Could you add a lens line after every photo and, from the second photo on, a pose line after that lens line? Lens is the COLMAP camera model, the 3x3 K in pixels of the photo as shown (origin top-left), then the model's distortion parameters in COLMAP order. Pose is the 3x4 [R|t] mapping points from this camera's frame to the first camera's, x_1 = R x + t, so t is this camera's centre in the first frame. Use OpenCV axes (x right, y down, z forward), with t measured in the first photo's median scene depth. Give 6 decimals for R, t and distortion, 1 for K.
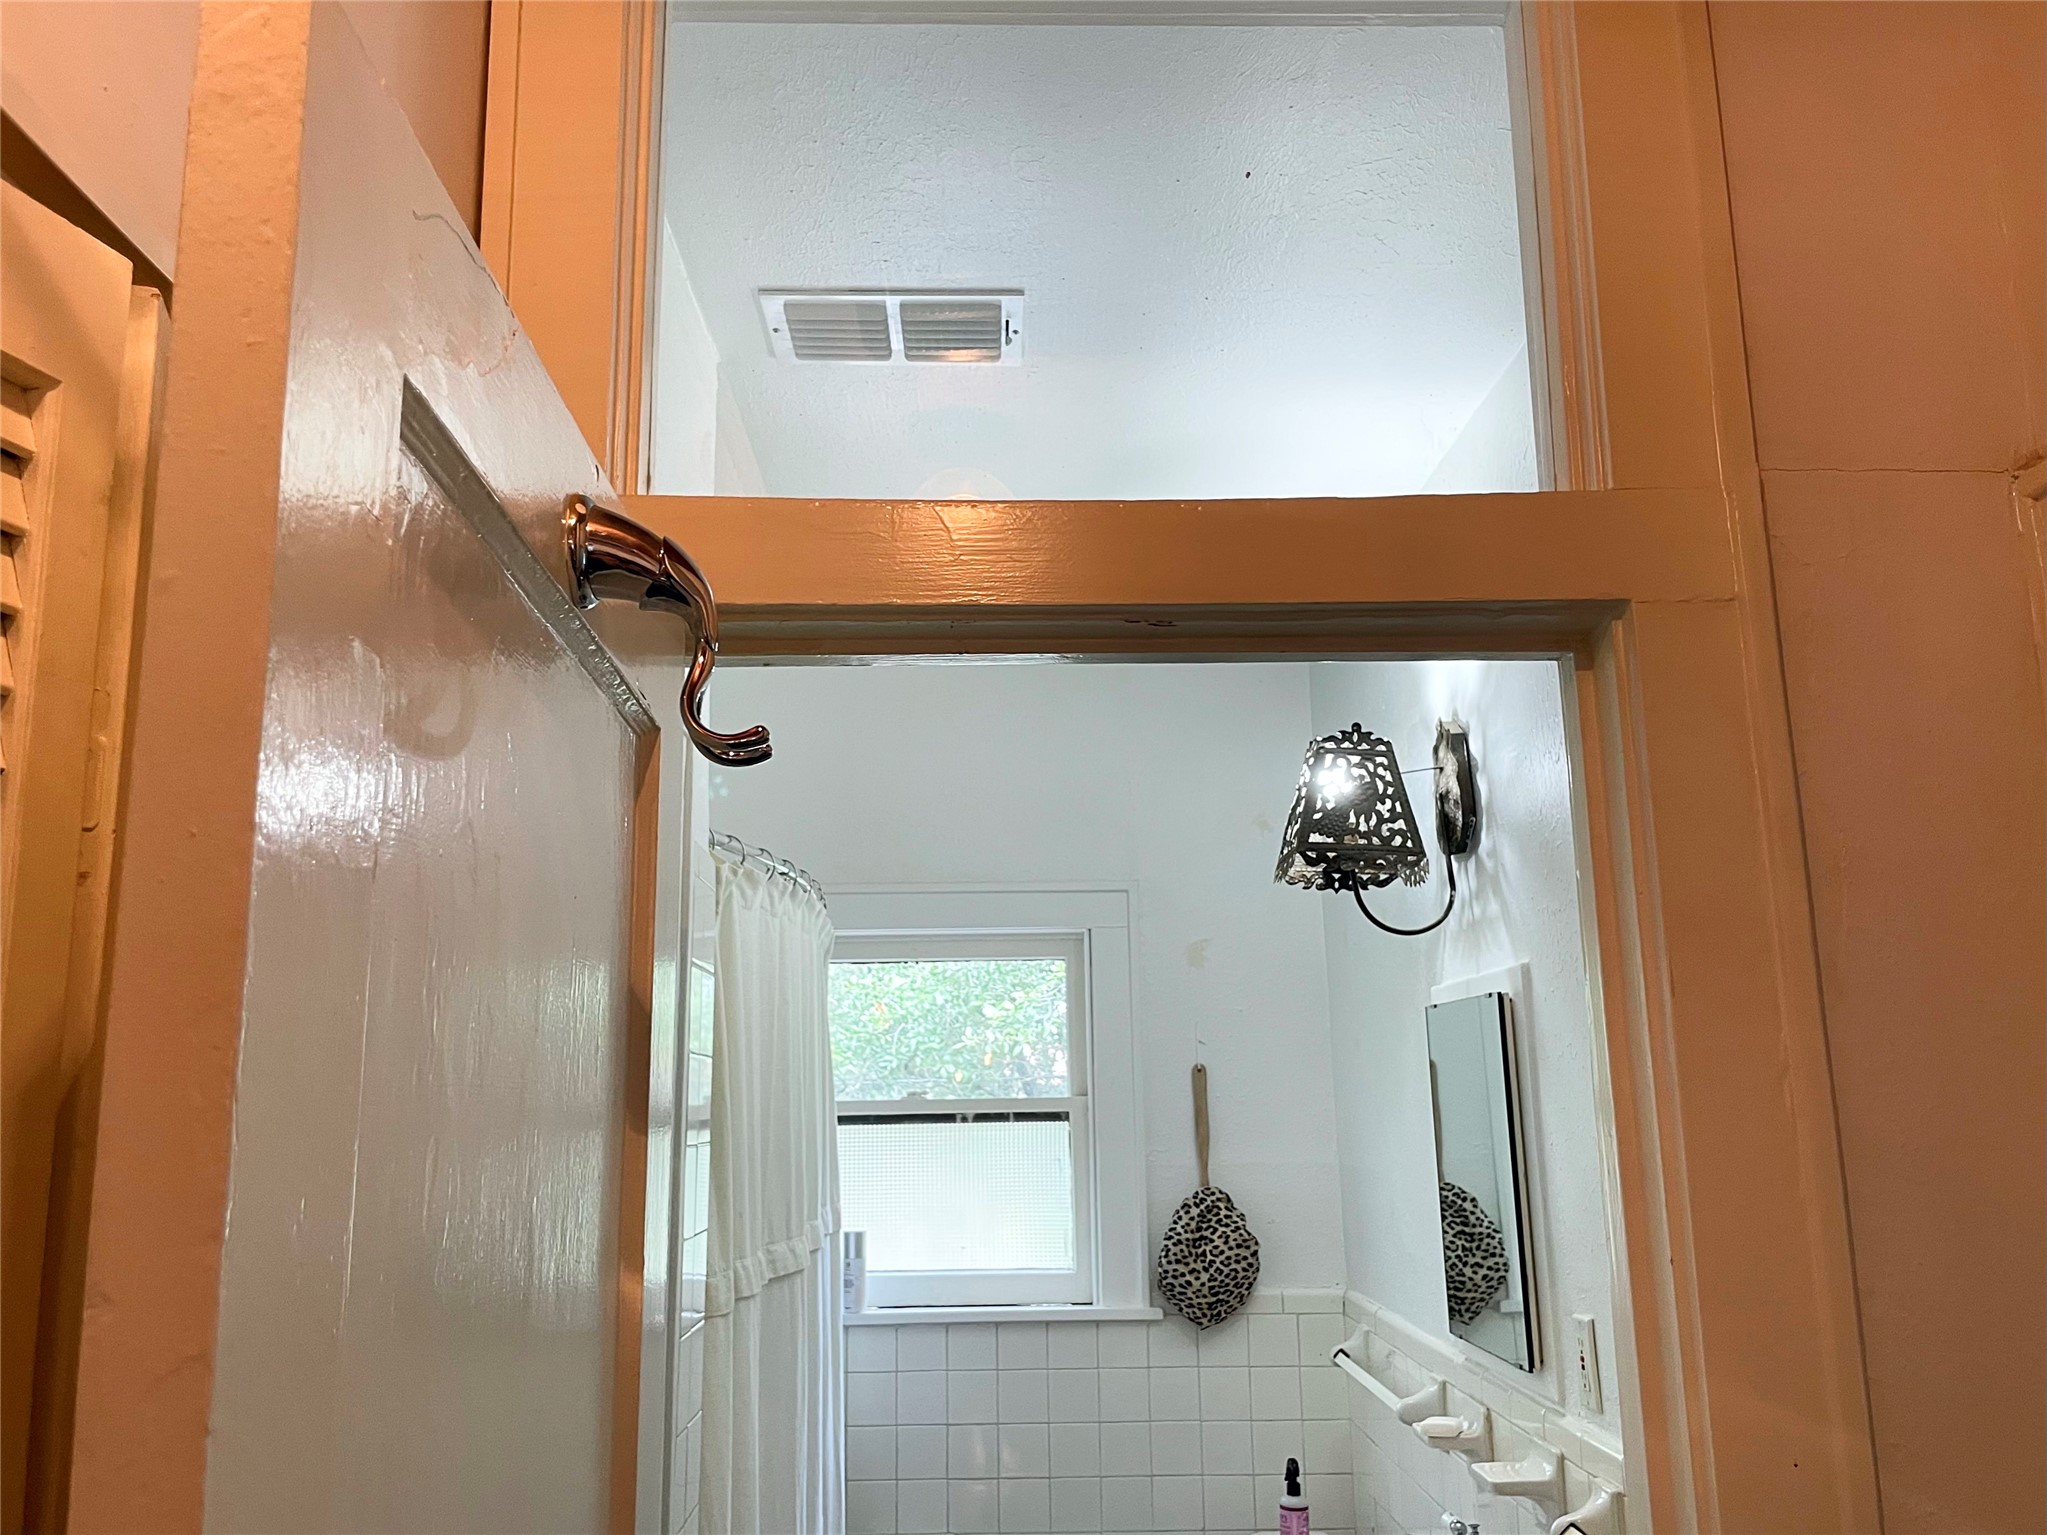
lens RADIAL K [[1582.9, 0, 1019.1], [0, 1582.9, 777.2], [0, 0, 1]] dist [-0.002232, -0.007235]
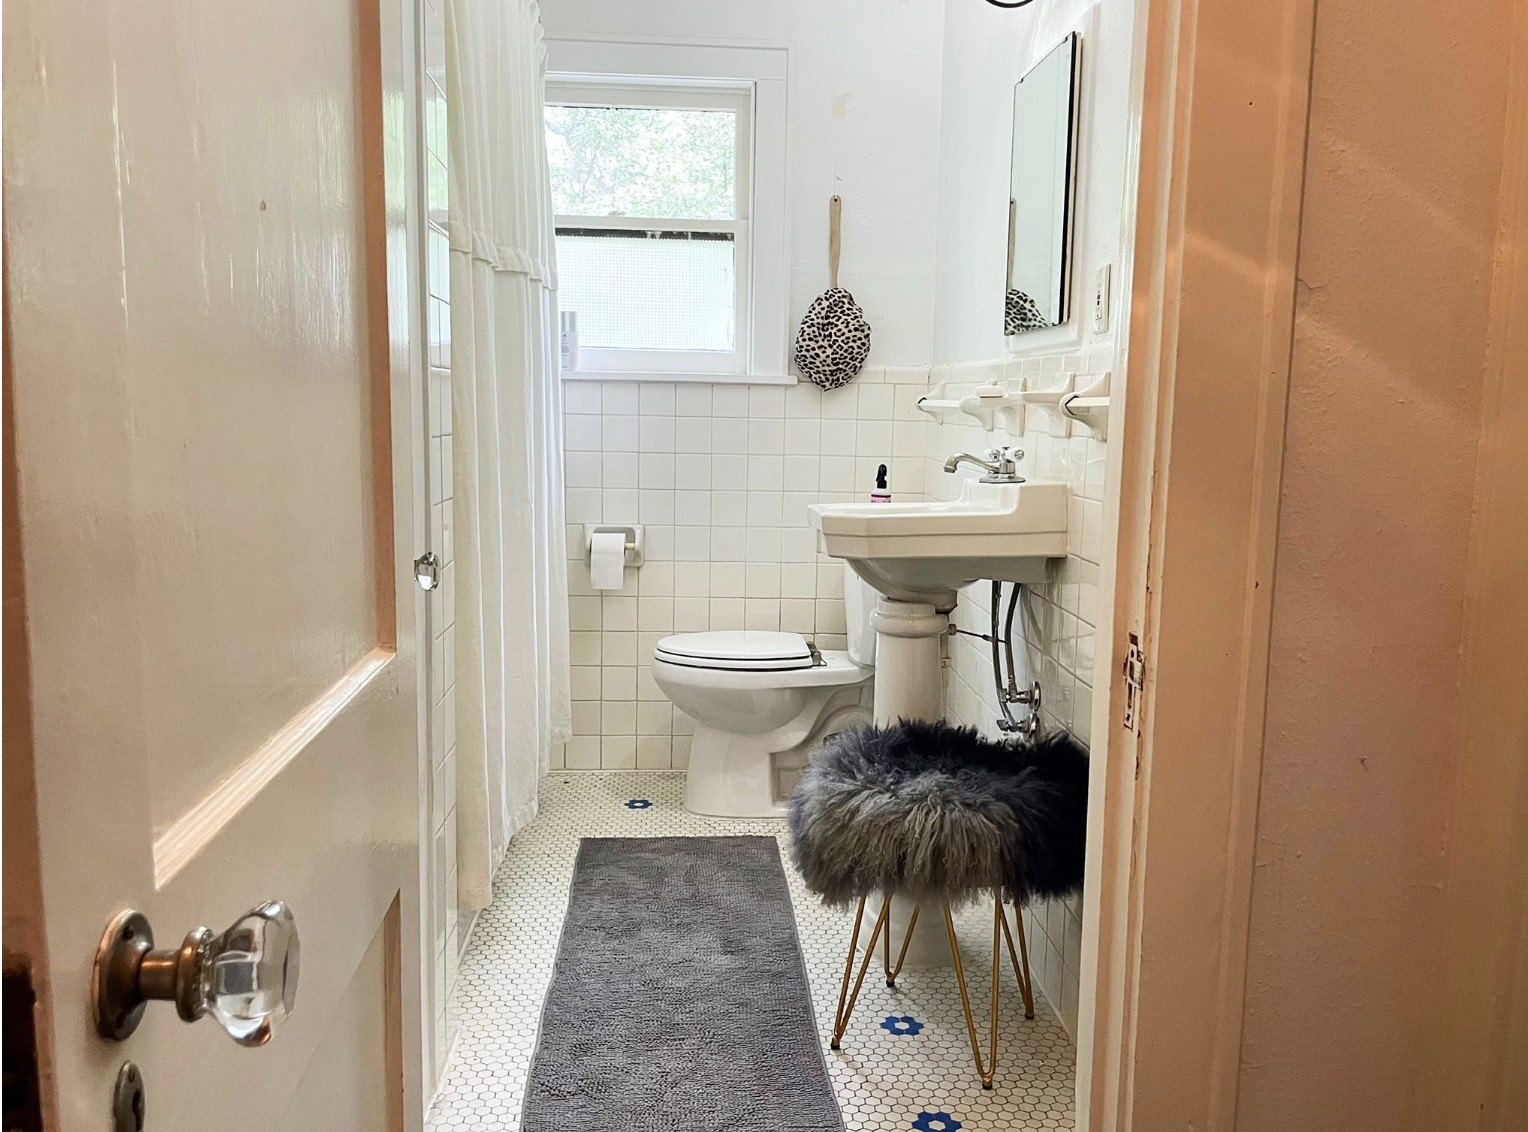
lens RADIAL K [[1198.3, 0, 761.5], [0, 1198.3, 570.2], [0, 0, 1]] dist [0.003962, -0.012088]
pose [[0.998180, 0.025270, 0.054758, 0.007766], [-0.043143, 0.933646, 0.355588, 0.127708], [-0.042139, -0.357304, 0.933037, -0.022634]]
